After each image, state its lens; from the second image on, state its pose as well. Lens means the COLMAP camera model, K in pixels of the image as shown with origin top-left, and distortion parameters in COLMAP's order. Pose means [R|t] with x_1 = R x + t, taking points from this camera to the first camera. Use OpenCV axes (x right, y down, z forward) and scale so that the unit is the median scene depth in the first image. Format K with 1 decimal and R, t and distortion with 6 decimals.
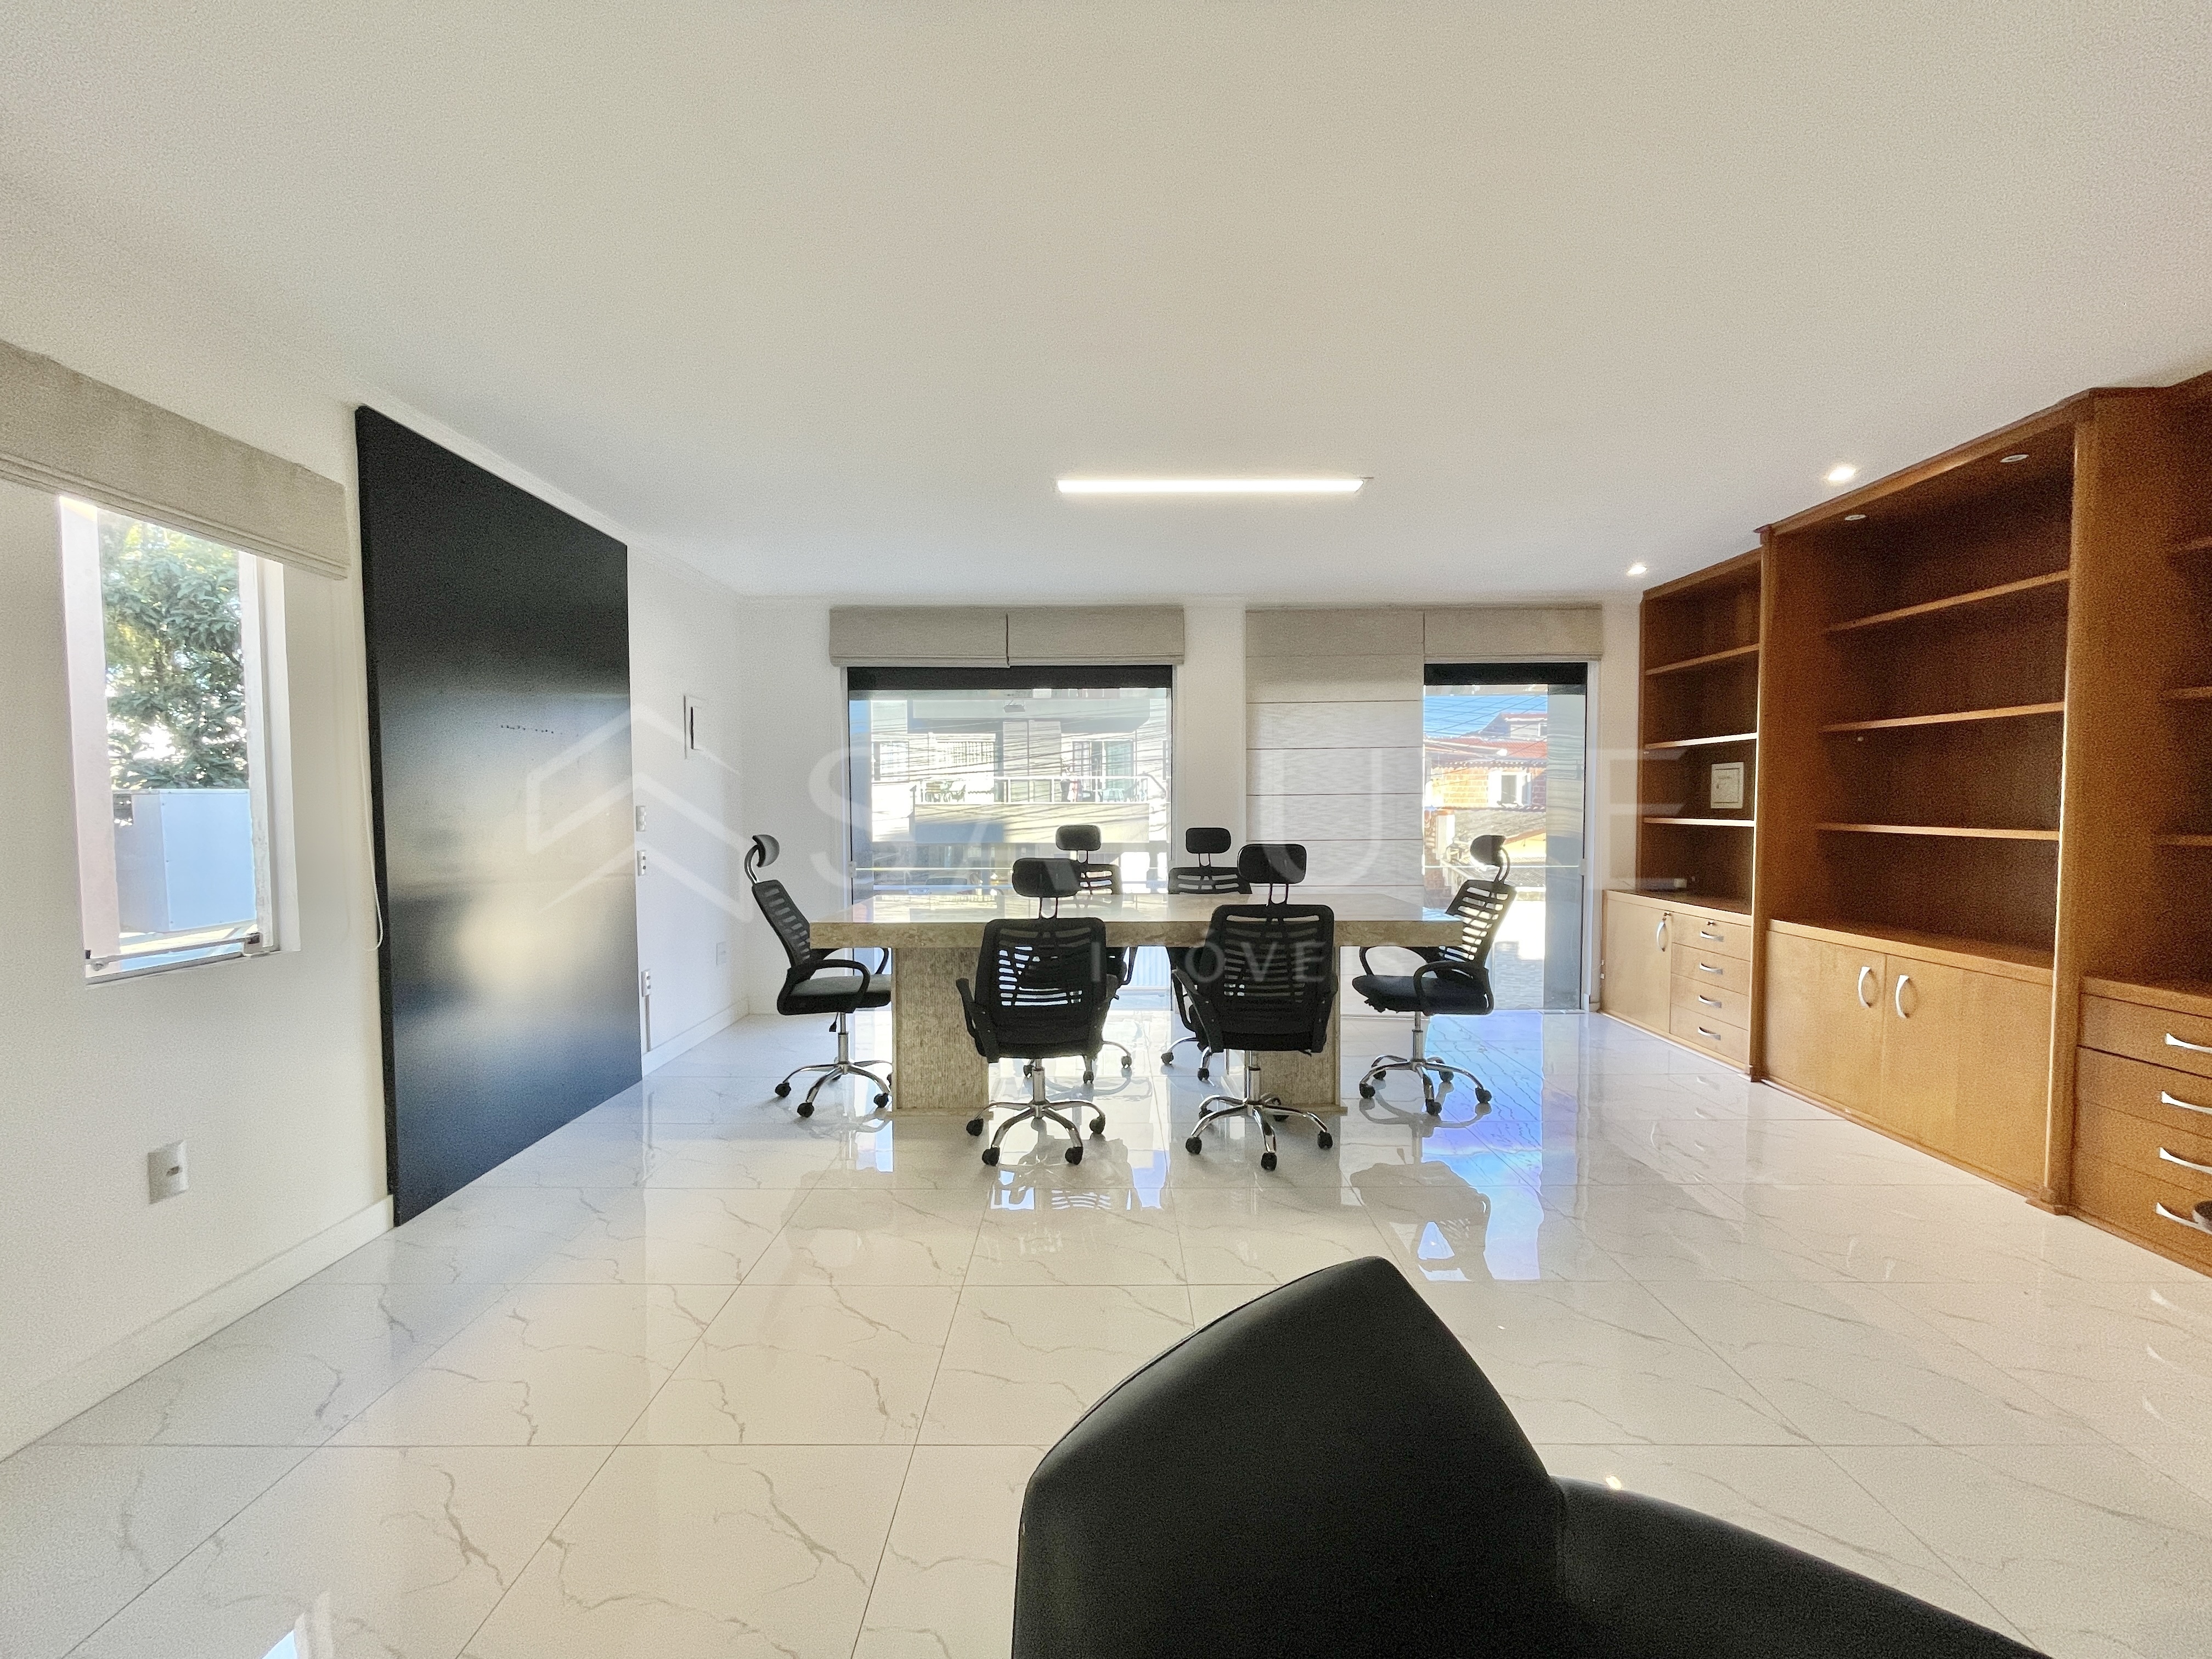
lens RADIAL K [[895.4, 0, 1104.2], [0, 895.4, 836.1], [0, 0, 1]] dist [0.001341, 0.000133]
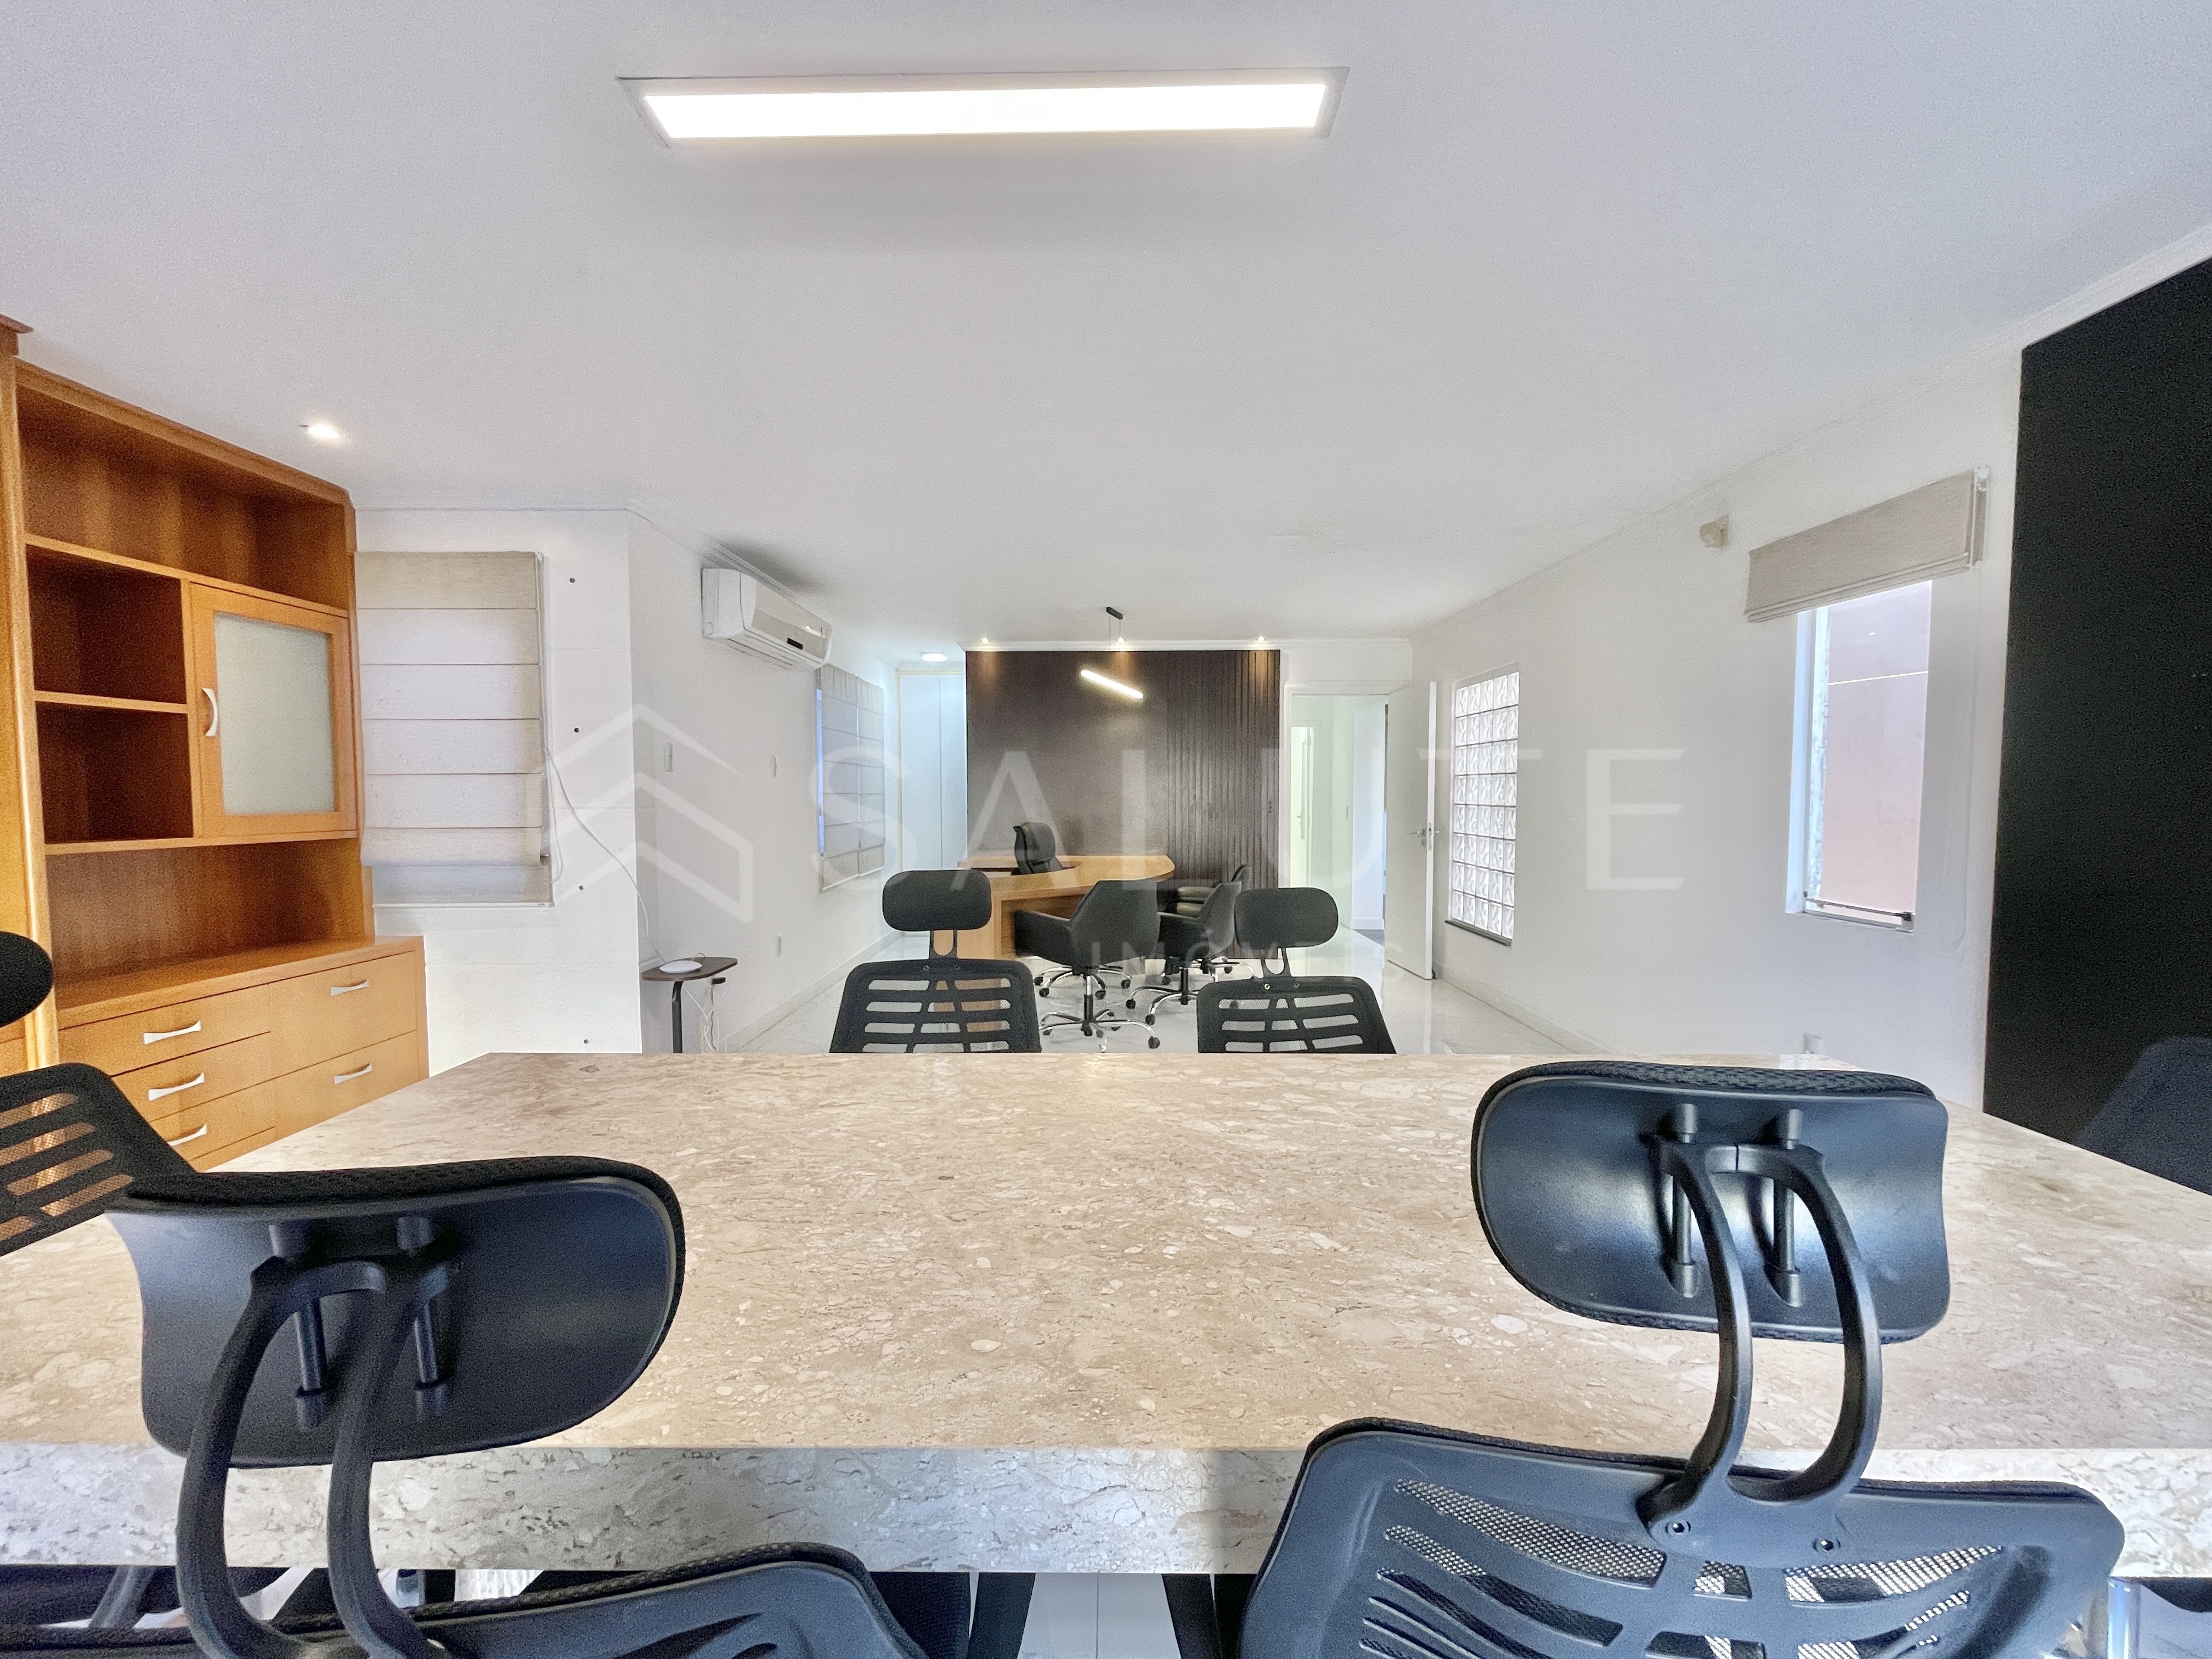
lens RADIAL K [[895.4, 0, 1102.3], [0, 895.4, 835.8], [0, 0, 1]] dist [0.001341, 0.000133]
pose [[-0.999980, 0.005644, 0.002879, 0.041864], [0.005872, 0.996250, 0.086317, -0.046591], [-0.002381, 0.086332, -0.996264, 1.046137]]
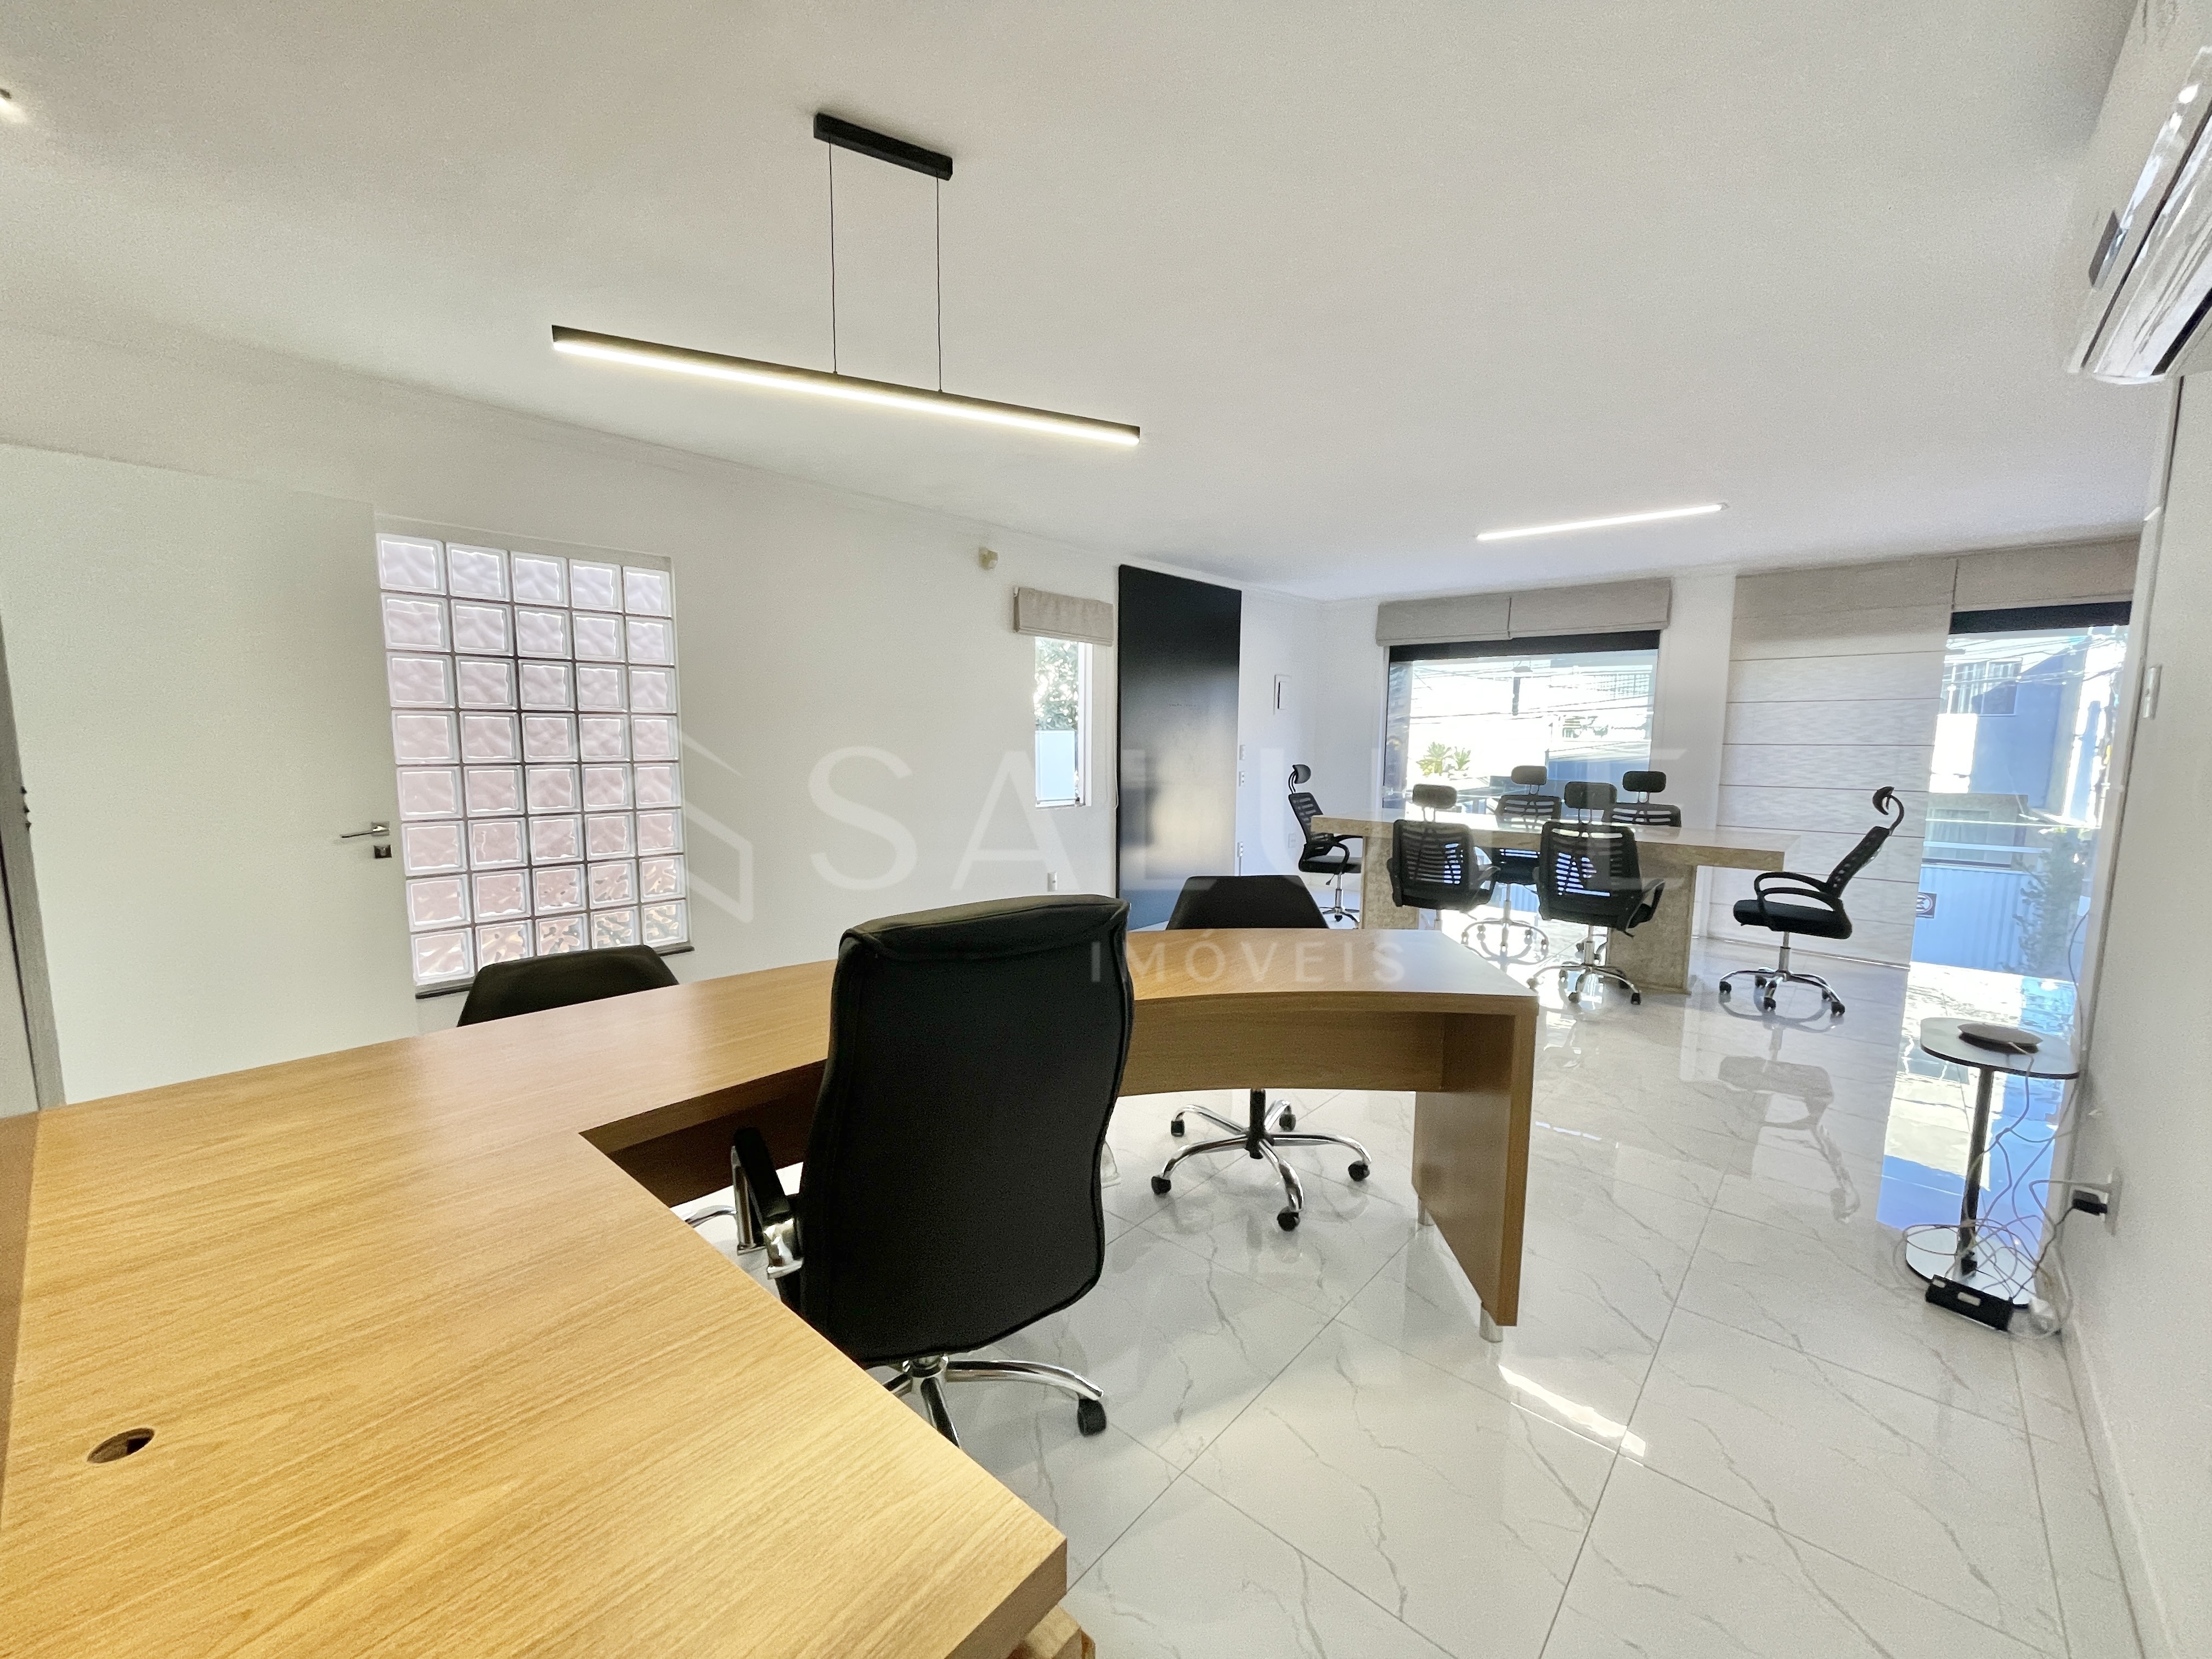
lens RADIAL K [[895.4, 0, 1106.2], [0, 895.4, 833.3], [0, 0, 1]] dist [0.001341, 0.000133]
pose [[0.756212, 0.083148, -0.649022, 0.345726], [-0.035674, 0.995657, 0.085990, -0.003830], [0.653354, -0.041874, 0.755894, -0.393131]]
